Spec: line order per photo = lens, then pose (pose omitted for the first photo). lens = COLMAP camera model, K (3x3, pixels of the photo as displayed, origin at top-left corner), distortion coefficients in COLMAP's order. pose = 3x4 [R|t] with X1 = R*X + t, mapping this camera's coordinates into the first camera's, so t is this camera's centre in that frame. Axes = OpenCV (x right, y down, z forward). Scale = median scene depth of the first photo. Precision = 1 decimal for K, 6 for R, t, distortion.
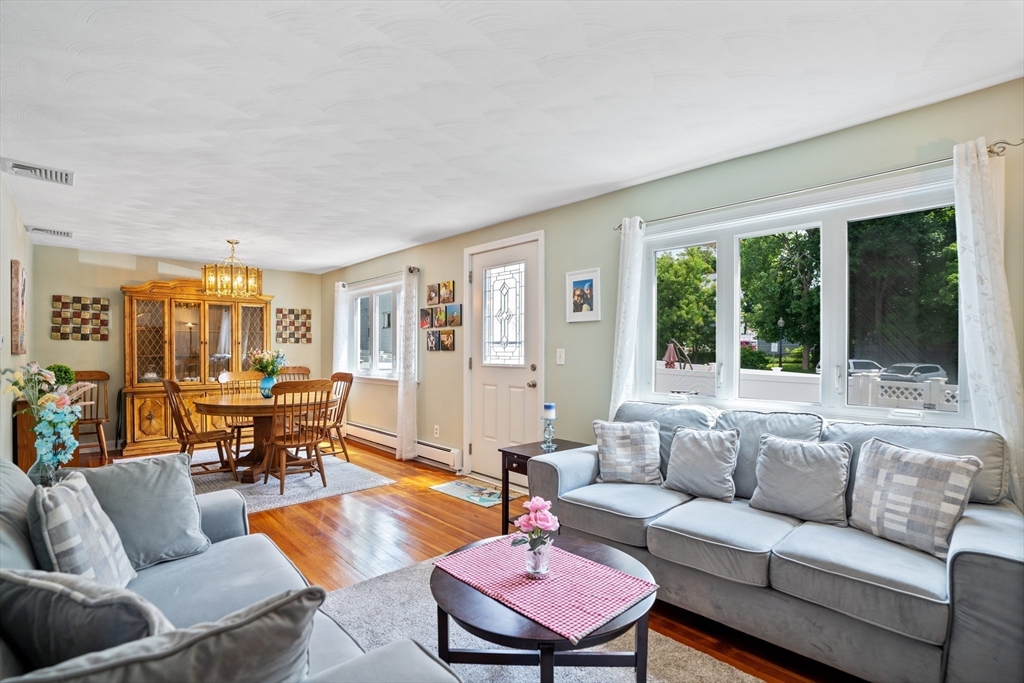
lens RADIAL K [[478.5, 0, 509.2], [0, 478.5, 345.9], [0, 0, 1]] dist [-0.070423, 0.022067]
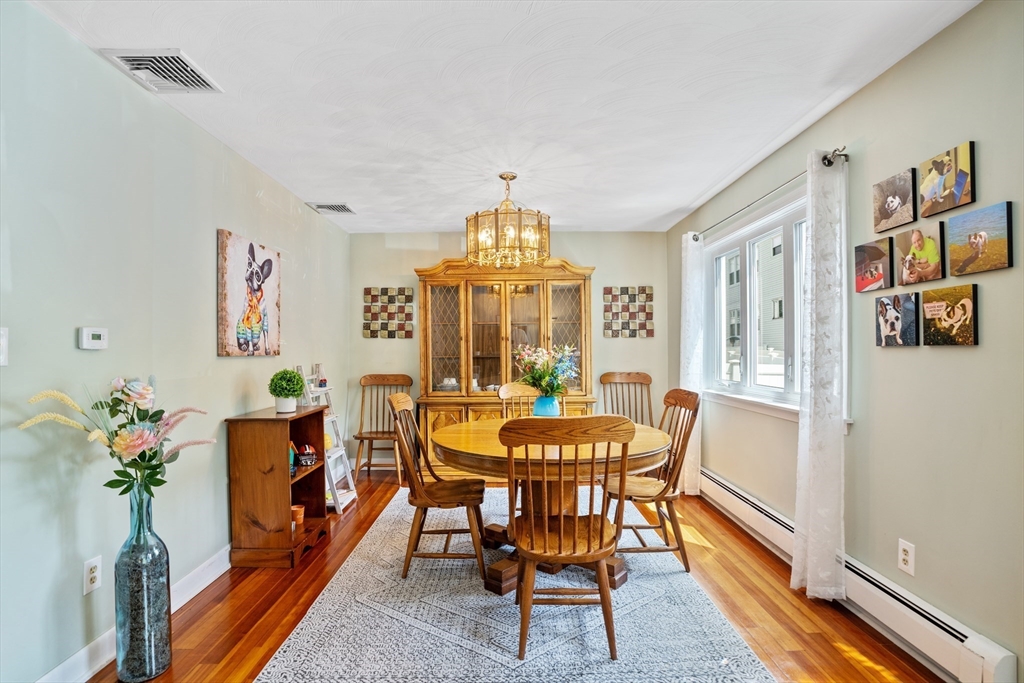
lens RADIAL K [[510.4, 0, 530.4], [0, 510.4, 351.1], [0, 0, 1]] dist [-0.079659, 0.035809]
pose [[0.756462, -0.002365, -0.654033, -0.132590], [0.012416, 0.999865, 0.010745, 0.006201], [0.653920, -0.016248, 0.756389, 0.545909]]
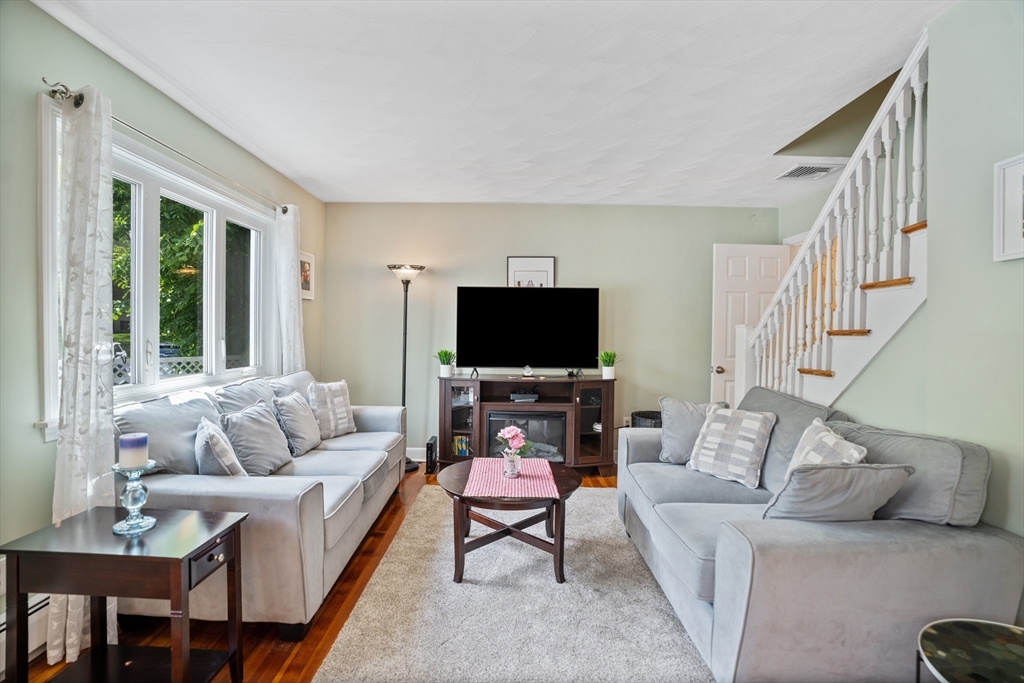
lens RADIAL K [[478.5, 0, 509.2], [0, 478.5, 345.9], [0, 0, 1]] dist [-0.070423, 0.022067]
pose [[-0.726119, -0.028433, 0.686981, -0.337248], [-0.014752, 0.999559, 0.025777, 0.010300], [-0.687411, 0.008583, -0.726218, 0.723796]]
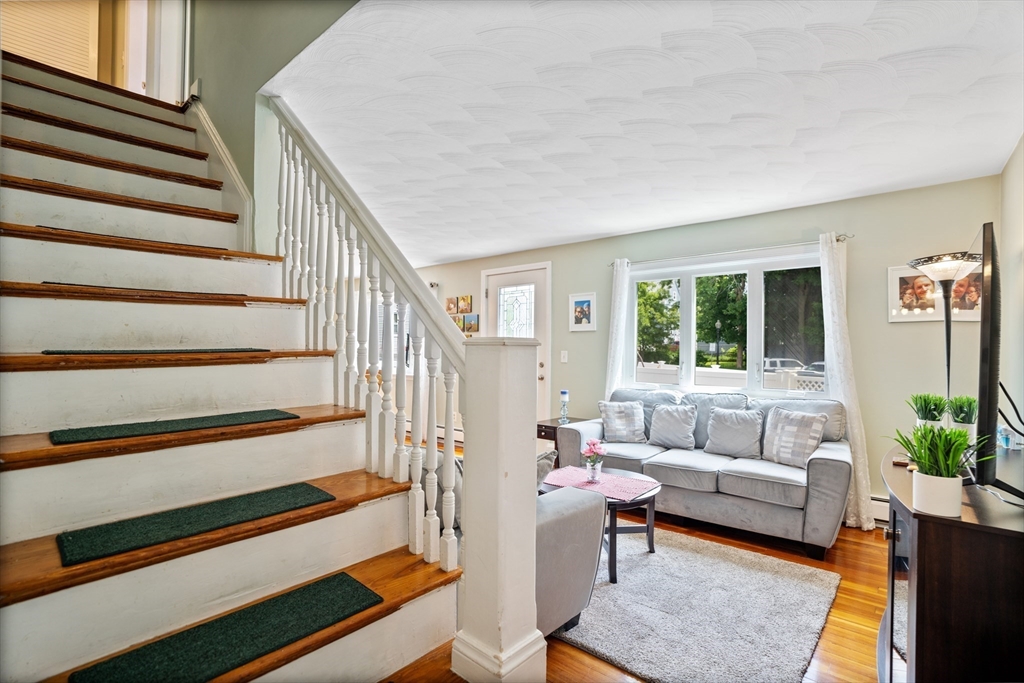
lens RADIAL K [[471.7, 0, 512.0], [0, 471.7, 341.5], [0, 0, 1]] dist [-0.060334, 0.000078]
pose [[0.993926, 0.005289, 0.109925, -0.150535], [-0.004658, 0.999971, -0.006001, -0.009583], [-0.109953, 0.005453, 0.993922, -0.244023]]
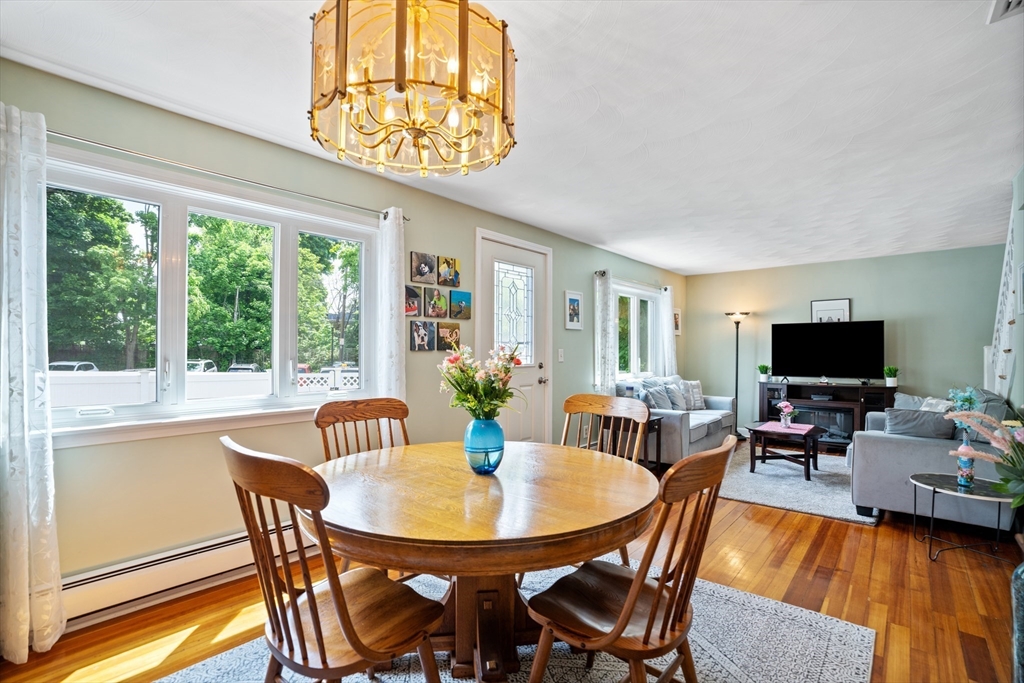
lens RADIAL K [[485.8, 0, 508.2], [0, 485.8, 349.3], [0, 0, 1]] dist [-0.076820, 0.042771]
pose [[-0.100359, 0.004619, 0.994941, -0.936858], [-0.008869, 0.999945, -0.005537, 0.011678], [-0.994912, -0.009380, -0.100313, 1.035269]]
